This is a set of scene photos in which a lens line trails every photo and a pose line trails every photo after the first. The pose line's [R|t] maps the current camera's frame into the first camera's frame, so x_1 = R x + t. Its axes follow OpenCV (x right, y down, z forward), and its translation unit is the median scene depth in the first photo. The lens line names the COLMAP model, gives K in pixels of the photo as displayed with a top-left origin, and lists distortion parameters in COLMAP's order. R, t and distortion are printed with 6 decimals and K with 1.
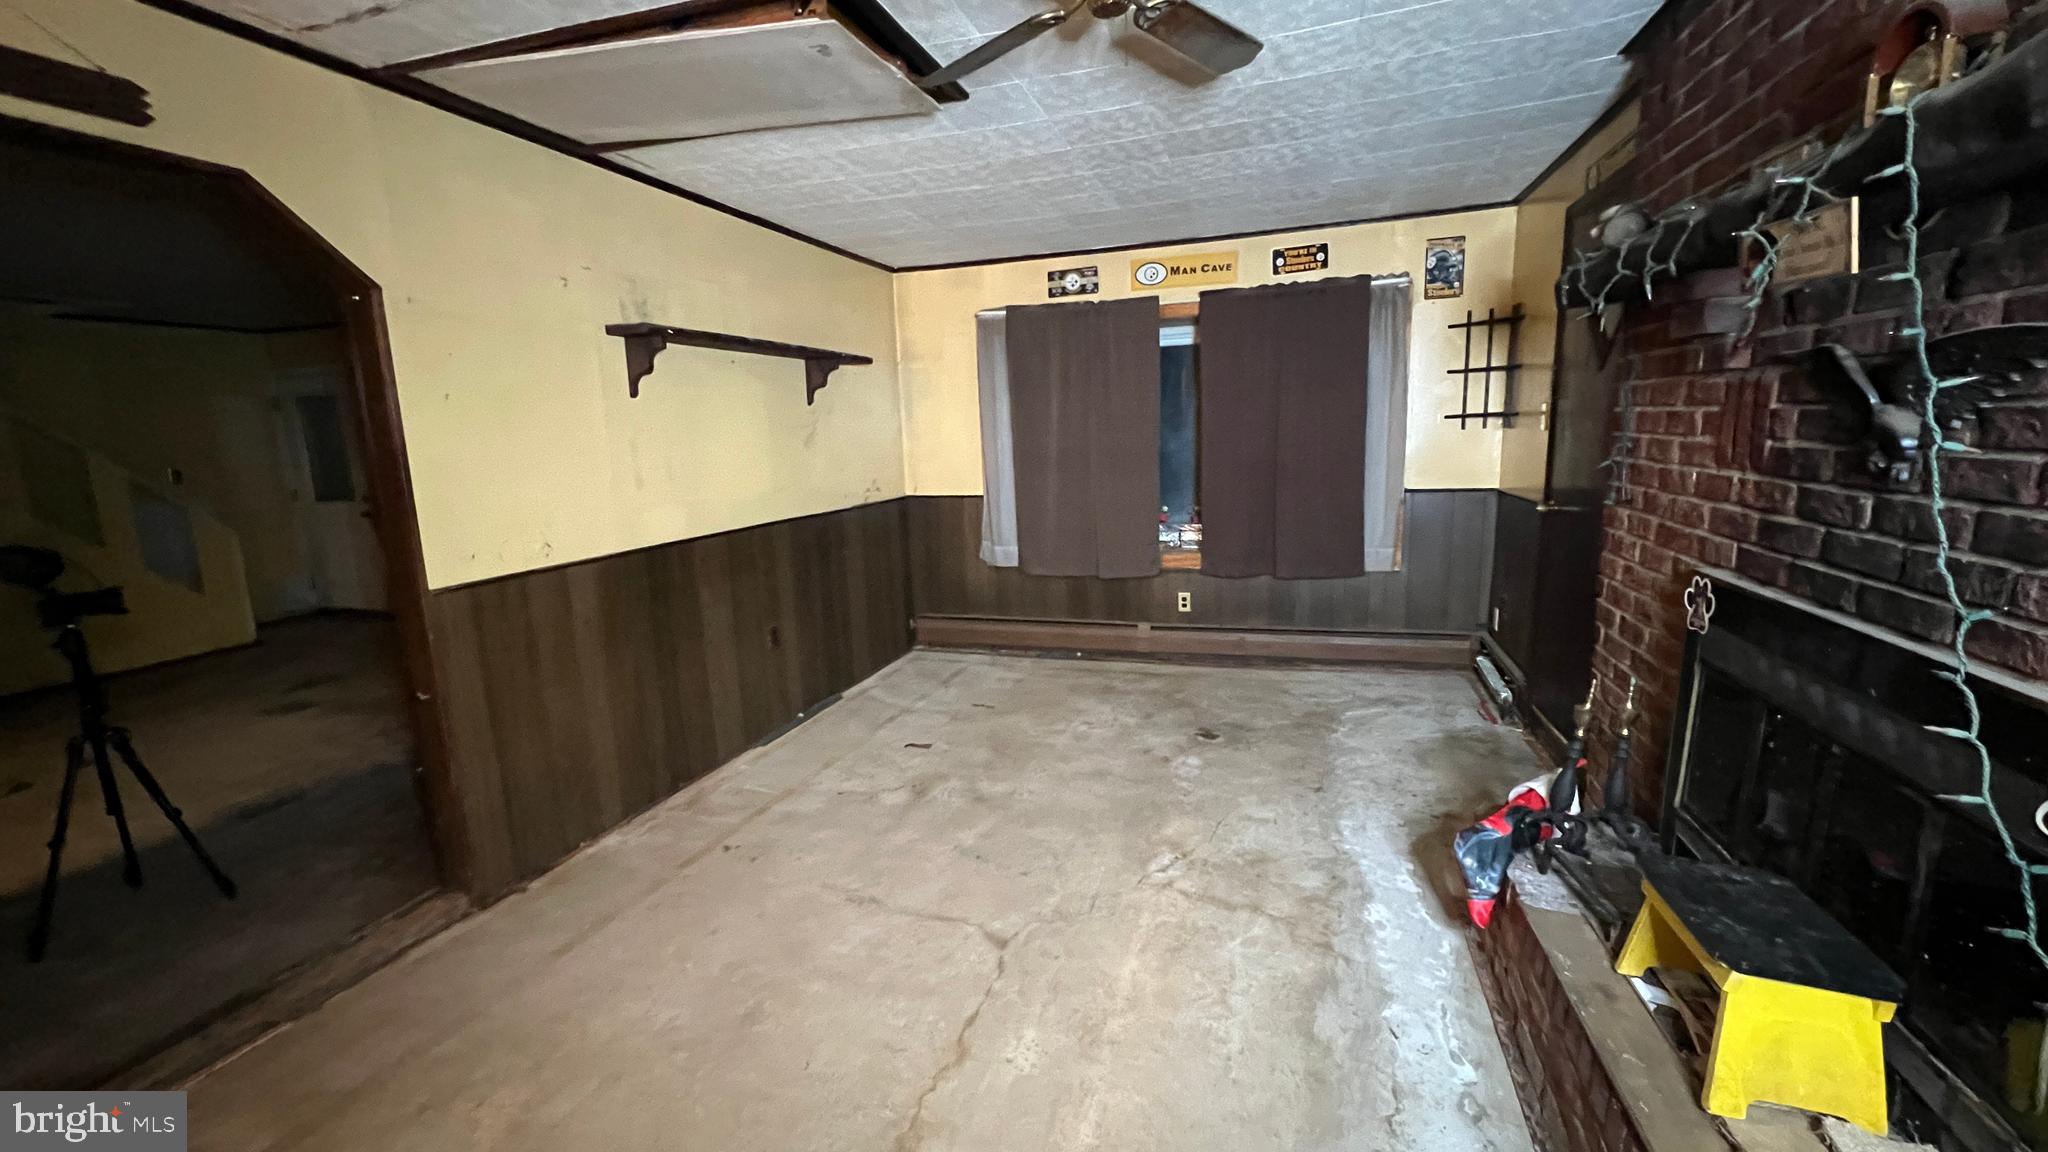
lens RADIAL K [[818.4, 0, 1025.9], [0, 818.4, 578.6], [0, 0, 1]] dist [-0.000378, -0.000403]
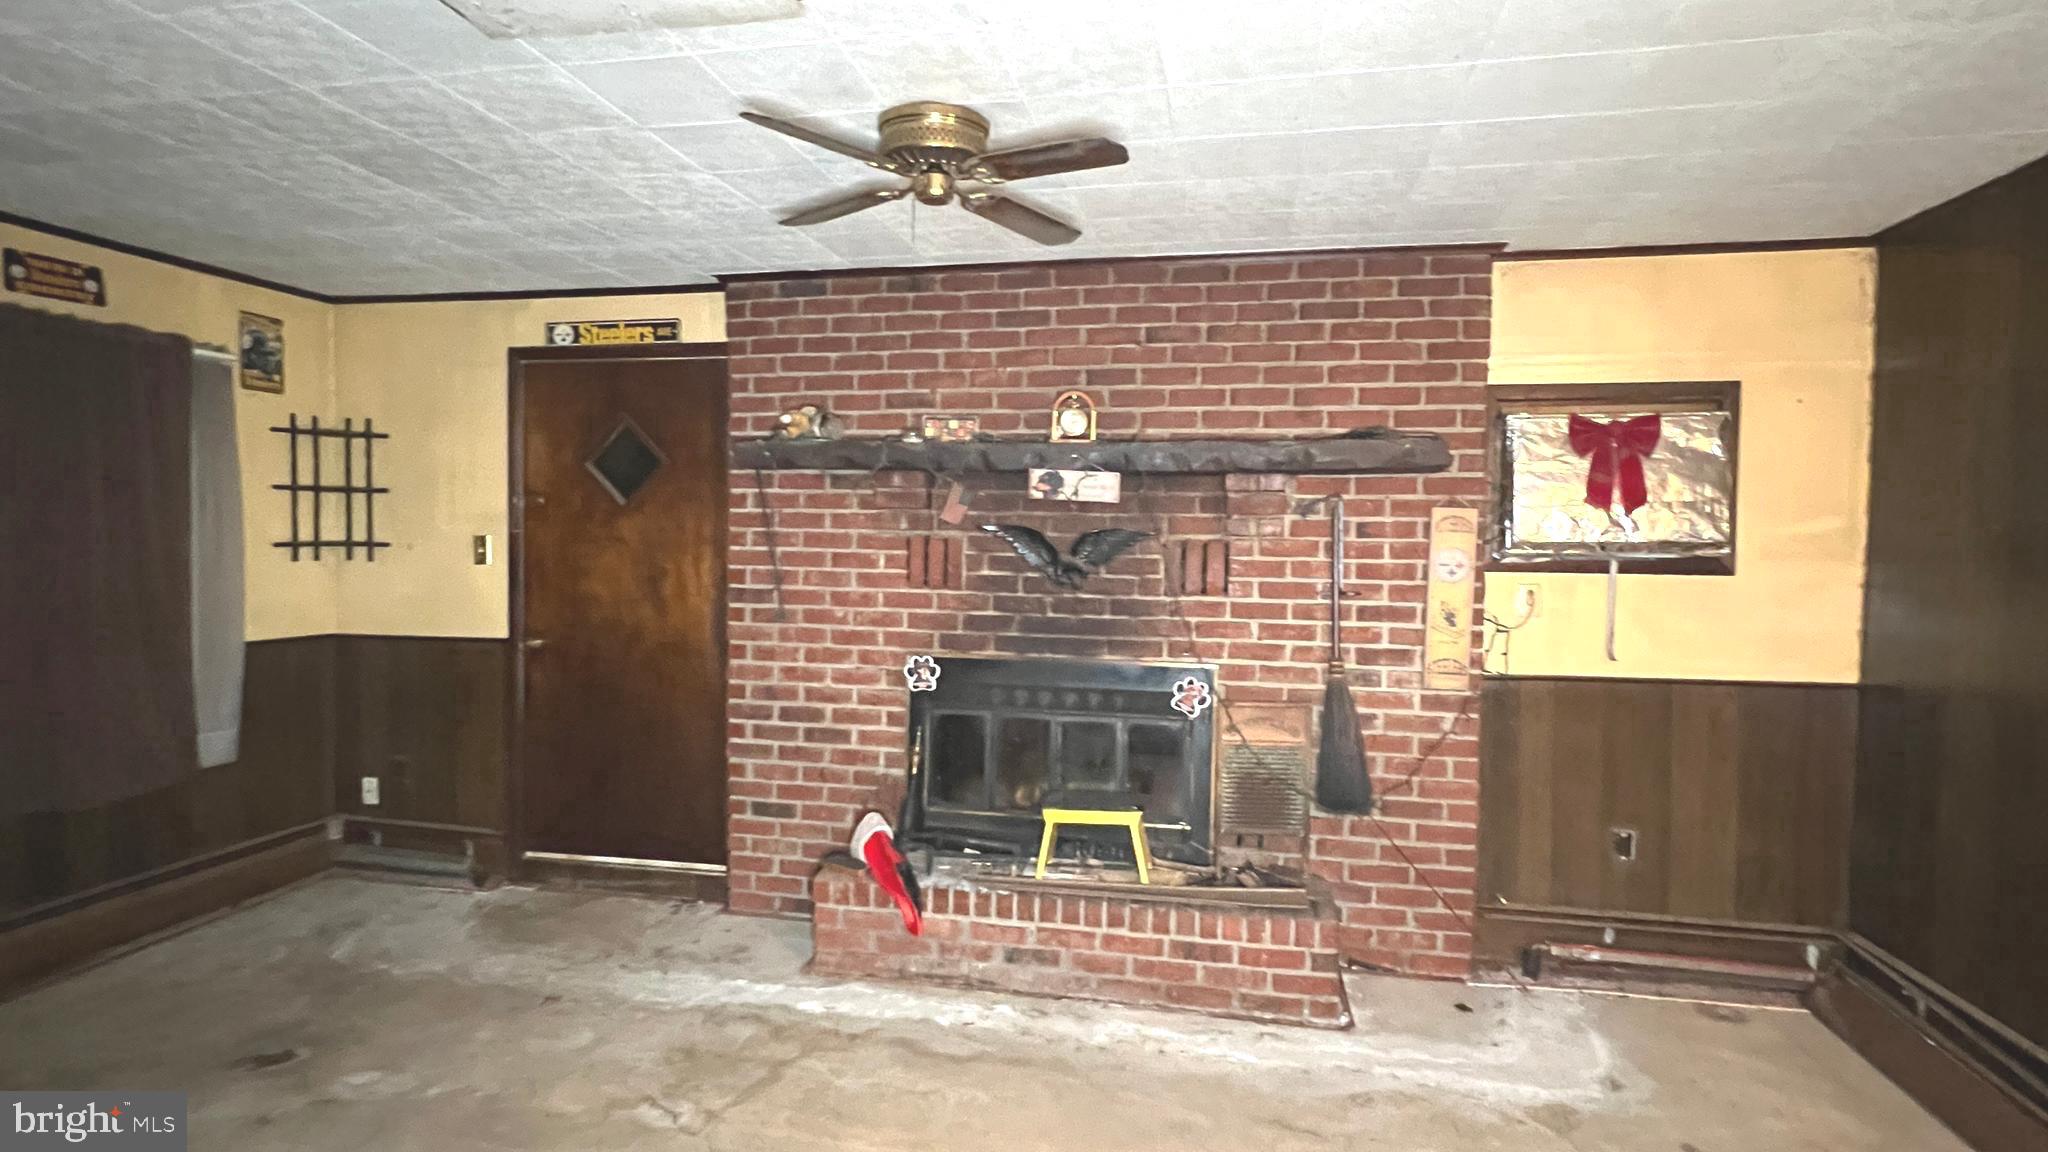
lens RADIAL K [[1027.6, 0, 1041.6], [0, 1027.6, 572.7], [0, 0, 1]] dist [-0.001128, 0.000999]
pose [[-0.121266, 0.007962, 0.992588, -0.525496], [0.169179, 0.985503, 0.012763, -0.064646], [-0.978097, 0.169472, -0.120855, 0.431521]]
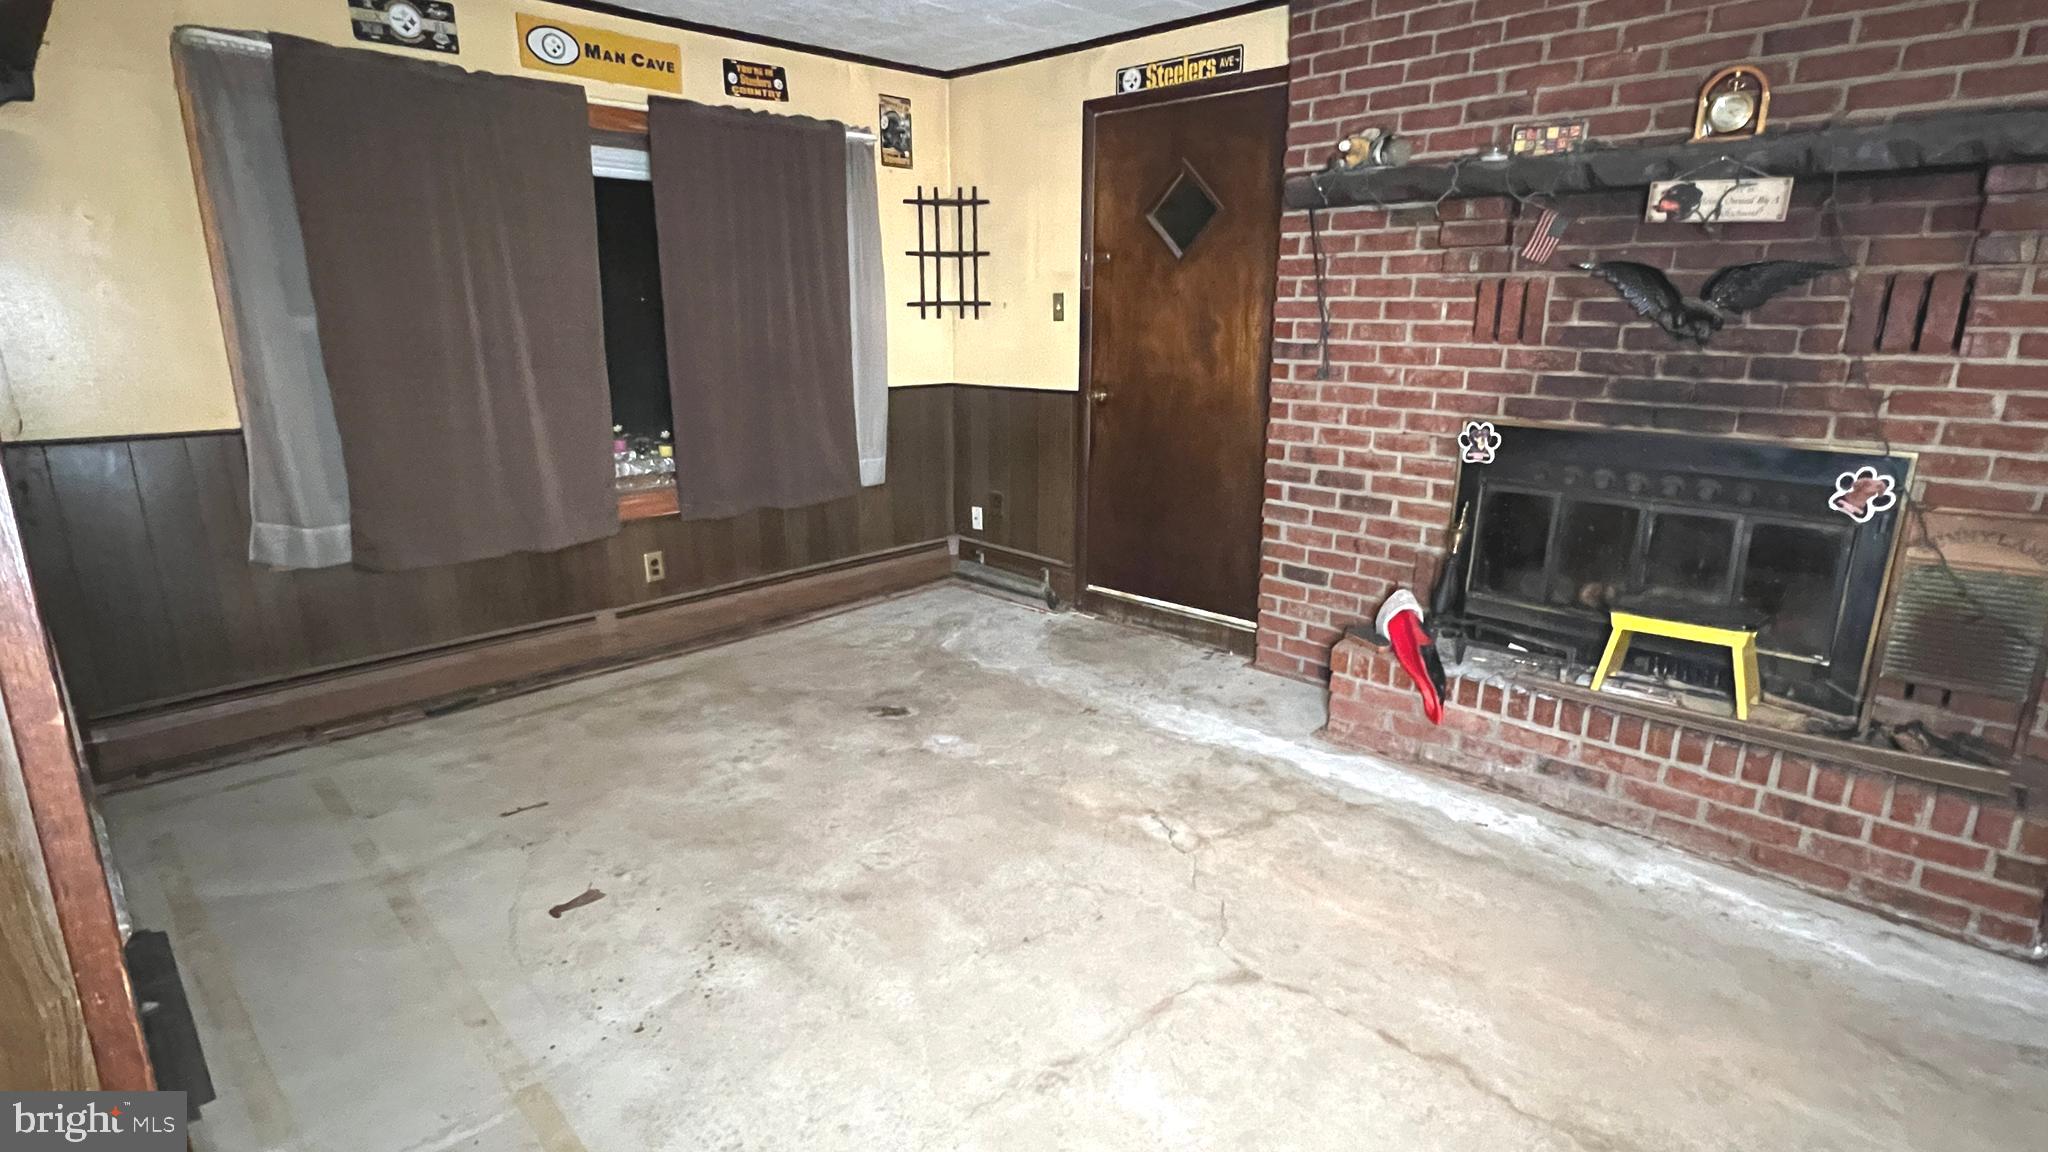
lens RADIAL K [[1027.6, 0, 1022.2], [0, 1027.6, 579.3], [0, 0, 1]] dist [-0.001128, 0.000999]
pose [[0.443701, -0.189672, 0.875874, -0.483718], [0.142631, 0.979835, 0.139930, -0.042323], [-0.884752, 0.062840, 0.461806, 0.394369]]
